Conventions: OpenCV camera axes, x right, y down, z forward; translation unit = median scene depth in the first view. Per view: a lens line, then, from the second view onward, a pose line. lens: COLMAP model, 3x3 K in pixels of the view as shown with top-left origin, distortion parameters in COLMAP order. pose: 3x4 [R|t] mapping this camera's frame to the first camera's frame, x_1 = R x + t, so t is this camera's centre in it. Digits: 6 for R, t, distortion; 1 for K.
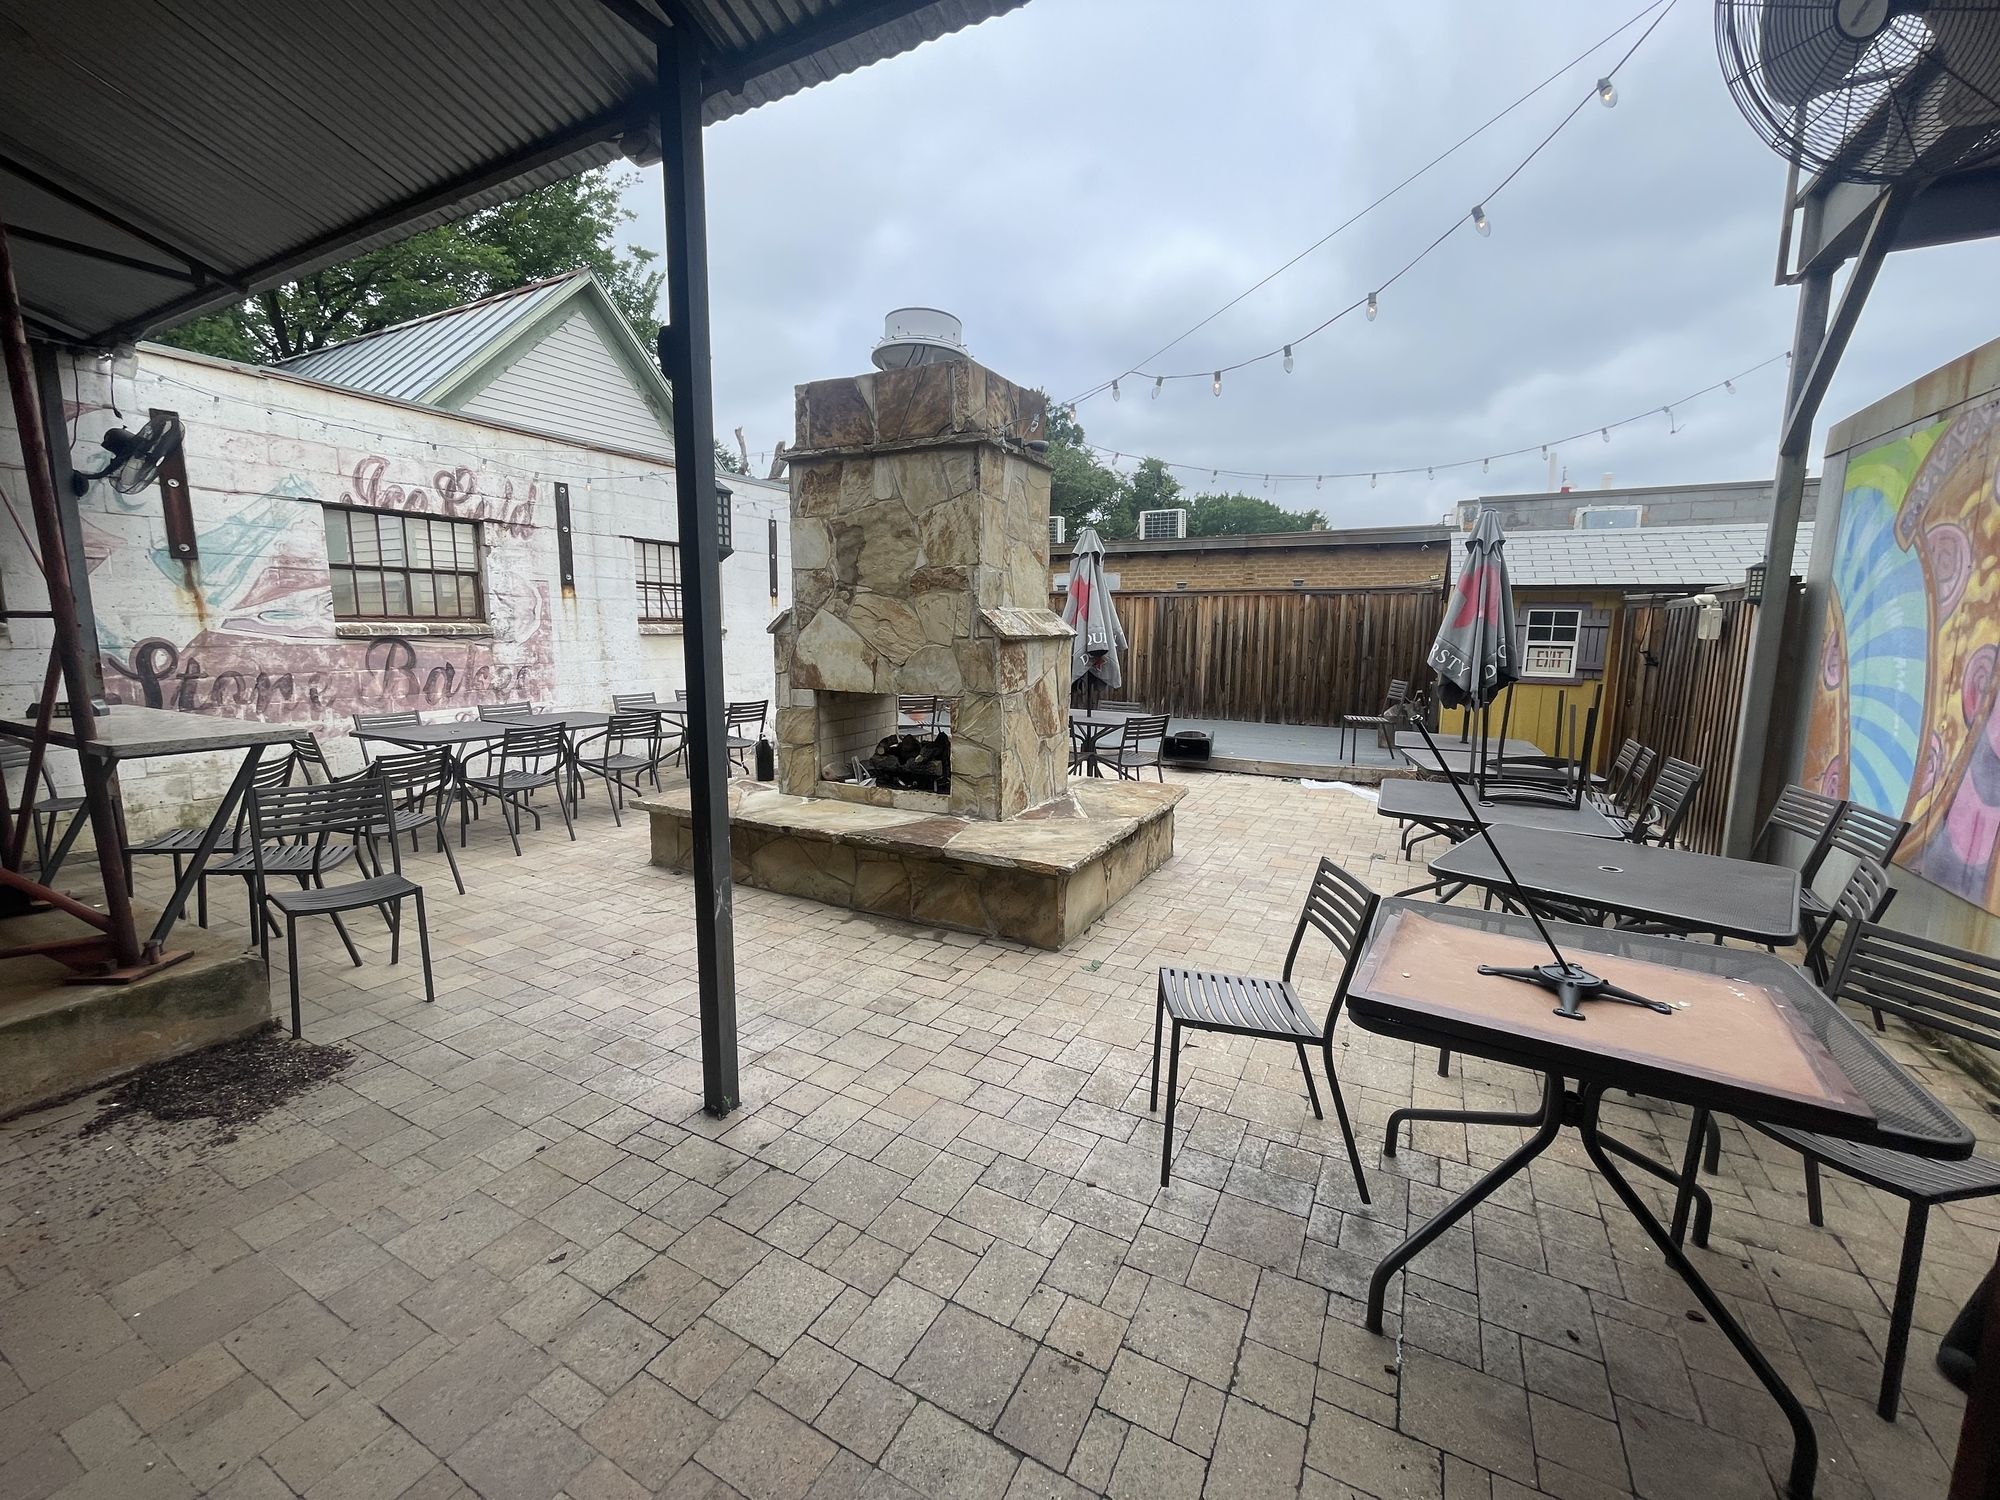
lens RADIAL K [[809.4, 0, 994.7], [0, 809.4, 738.6], [0, 0, 1]] dist [-0.002326, 0.000148]
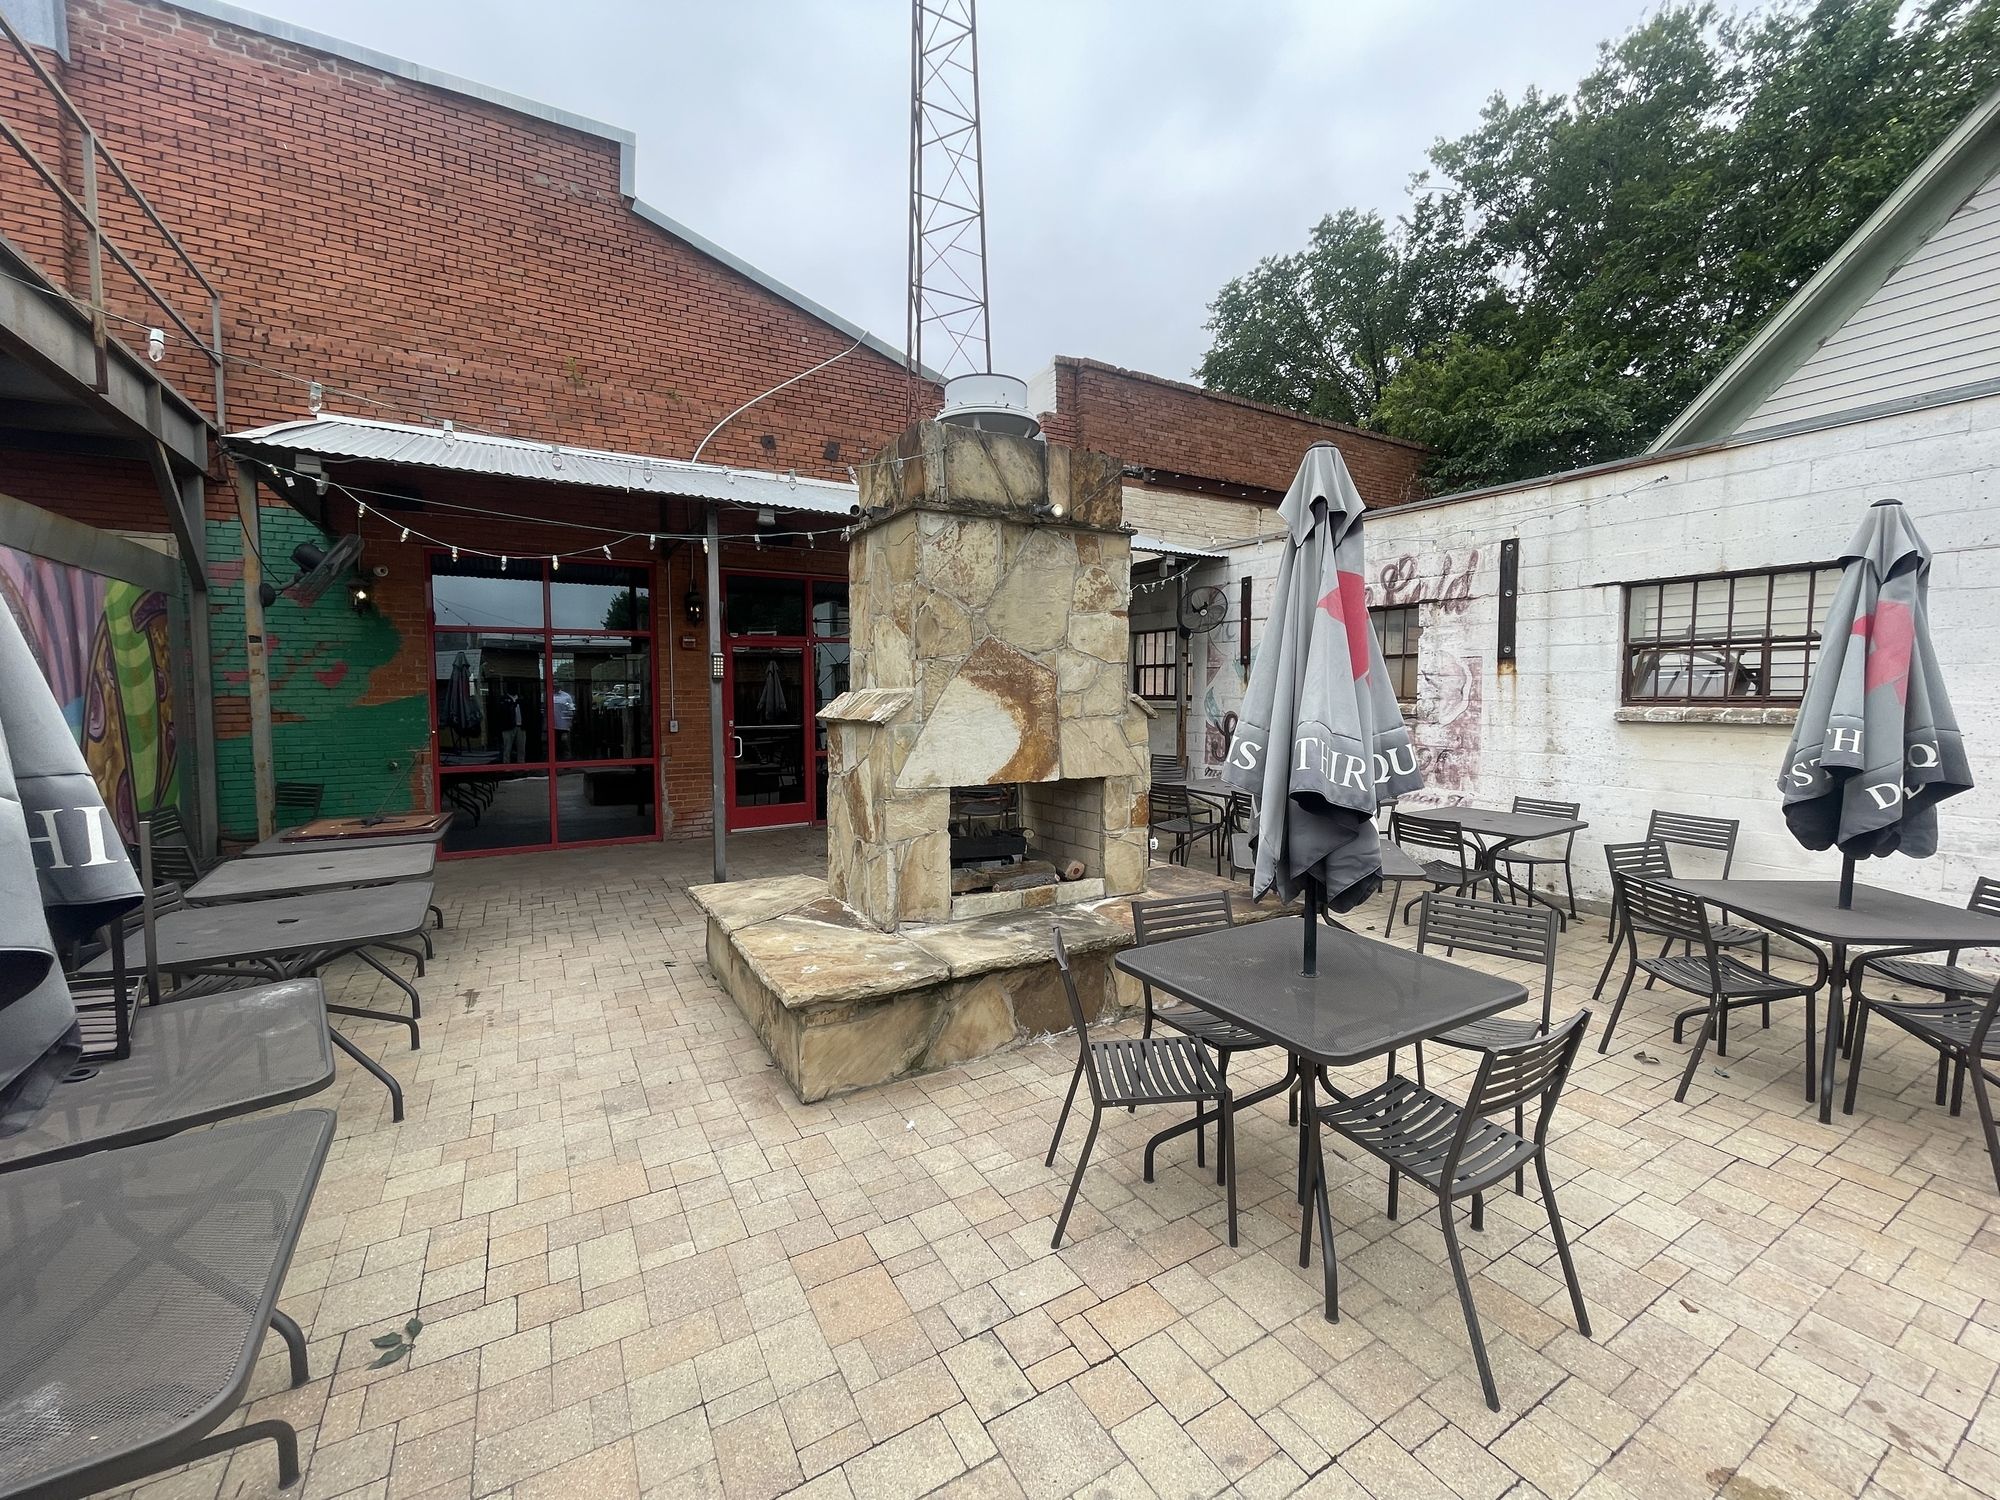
lens RADIAL K [[809.4, 0, 1000.4], [0, 809.4, 737.7], [0, 0, 1]] dist [-0.002326, 0.000148]
pose [[-0.516881, 0.040541, -0.855097, 0.487866], [-0.121958, 0.985202, 0.120430, -0.155680], [0.847325, 0.166534, -0.504288, 1.053026]]
